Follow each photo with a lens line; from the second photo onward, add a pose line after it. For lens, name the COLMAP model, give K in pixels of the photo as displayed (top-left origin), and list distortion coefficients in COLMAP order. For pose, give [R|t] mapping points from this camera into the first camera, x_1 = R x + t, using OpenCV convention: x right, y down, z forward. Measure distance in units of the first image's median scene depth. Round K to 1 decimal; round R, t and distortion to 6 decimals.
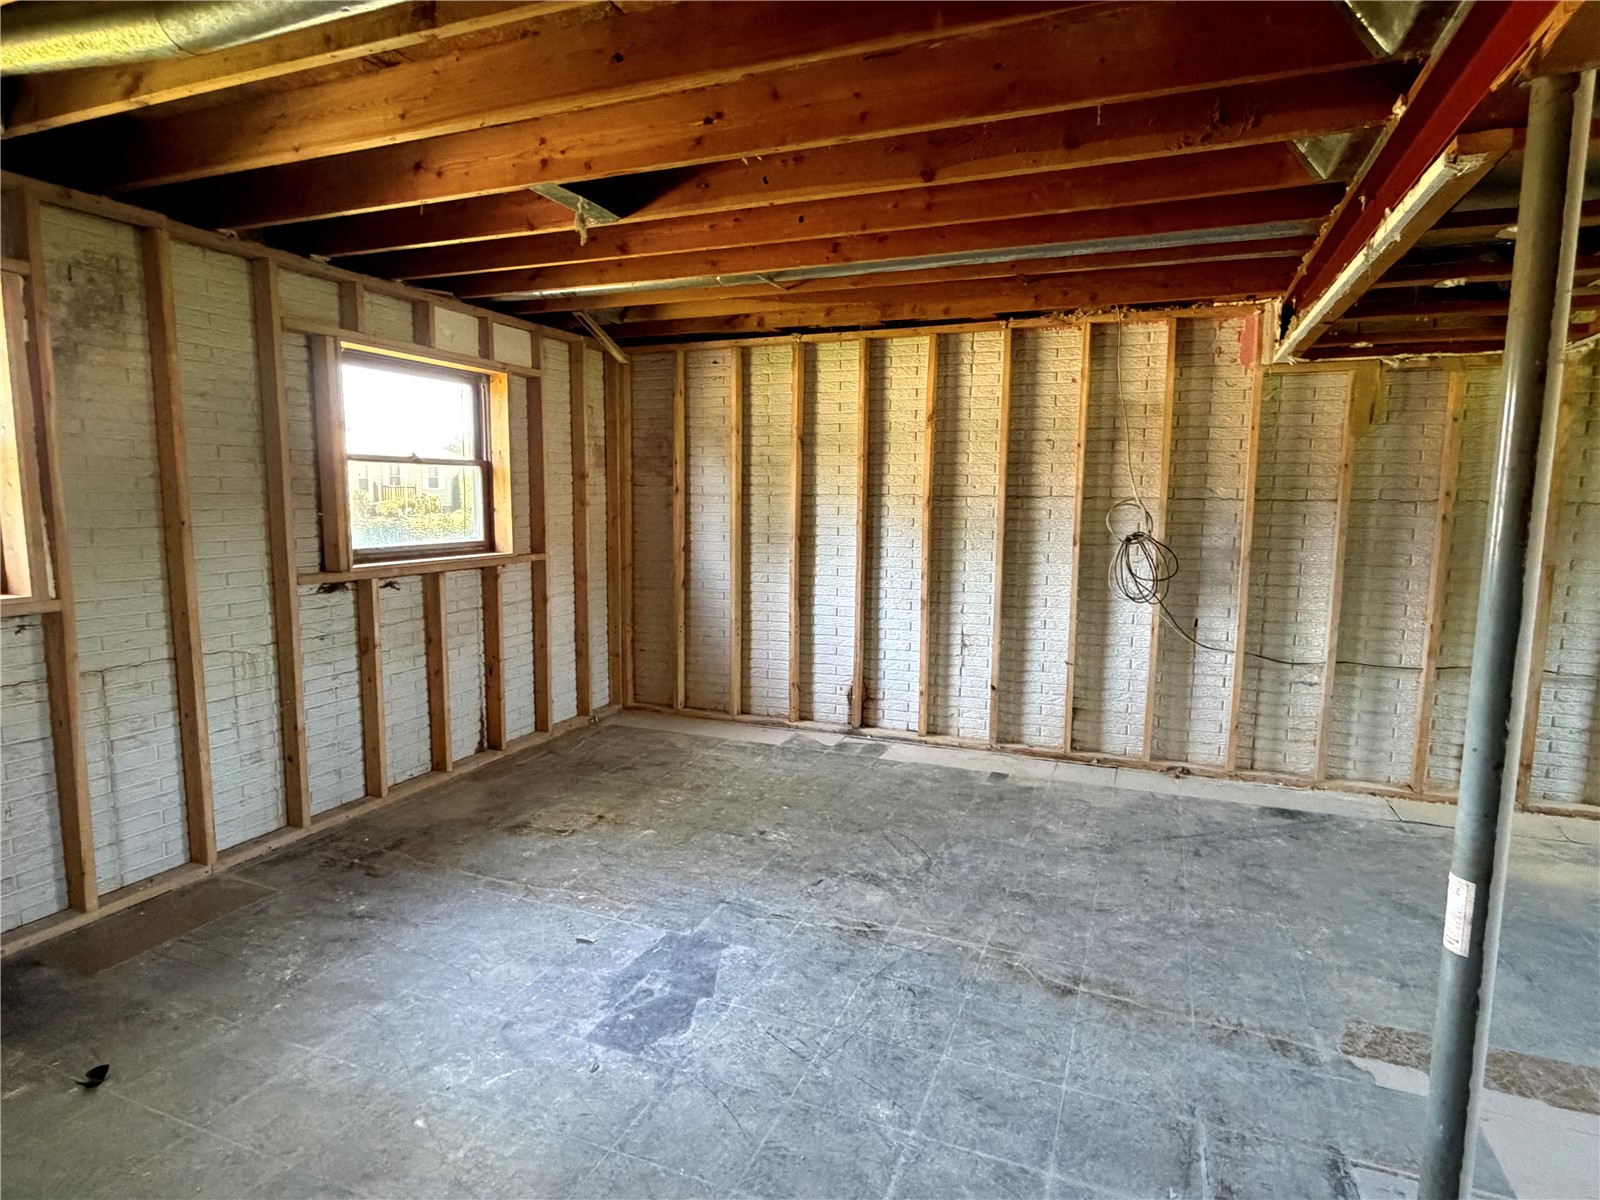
lens RADIAL K [[883.3, 0, 797.7], [0, 883.3, 607.0], [0, 0, 1]] dist [-0.000057, 0.000510]
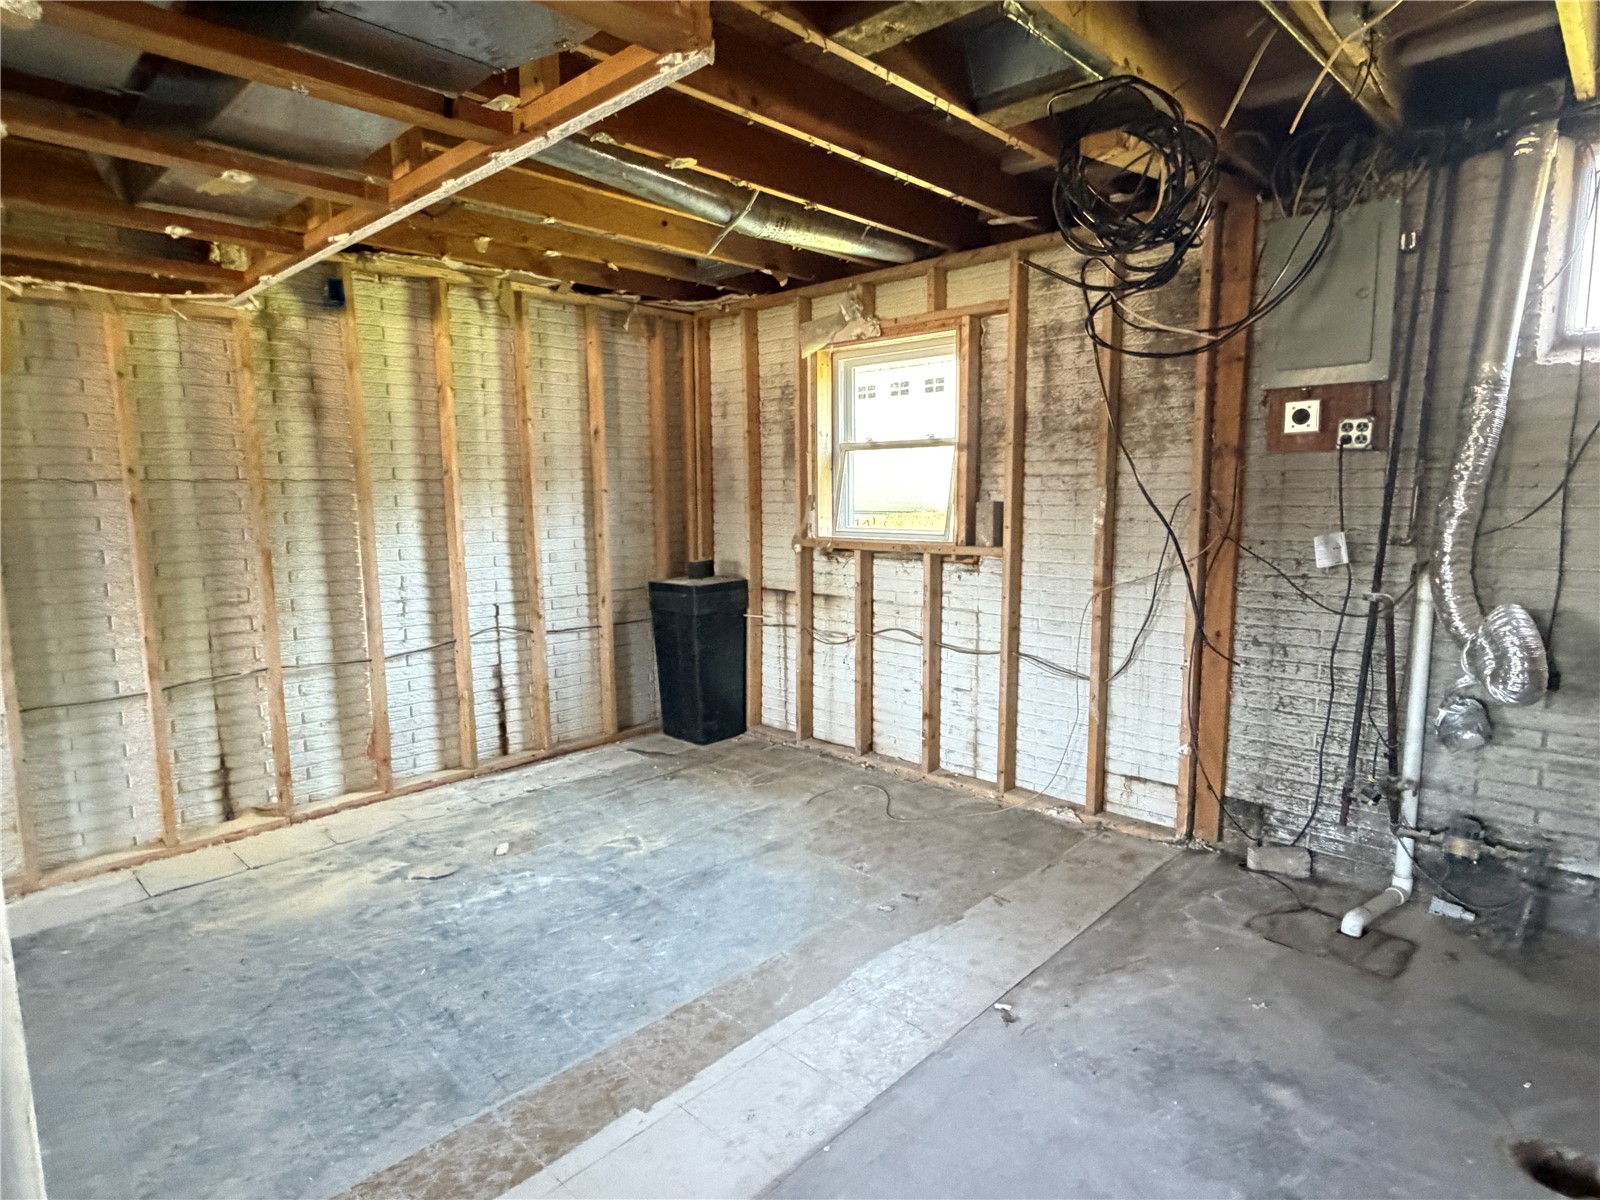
lens RADIAL K [[883.3, 0, 800.4], [0, 883.3, 606.6], [0, 0, 1]] dist [-0.000057, 0.000510]
pose [[0.365608, -0.141110, 0.920010, 0.209410], [0.129112, 0.986574, 0.100011, -0.010006], [-0.921770, 0.082220, 0.378919, 0.160004]]
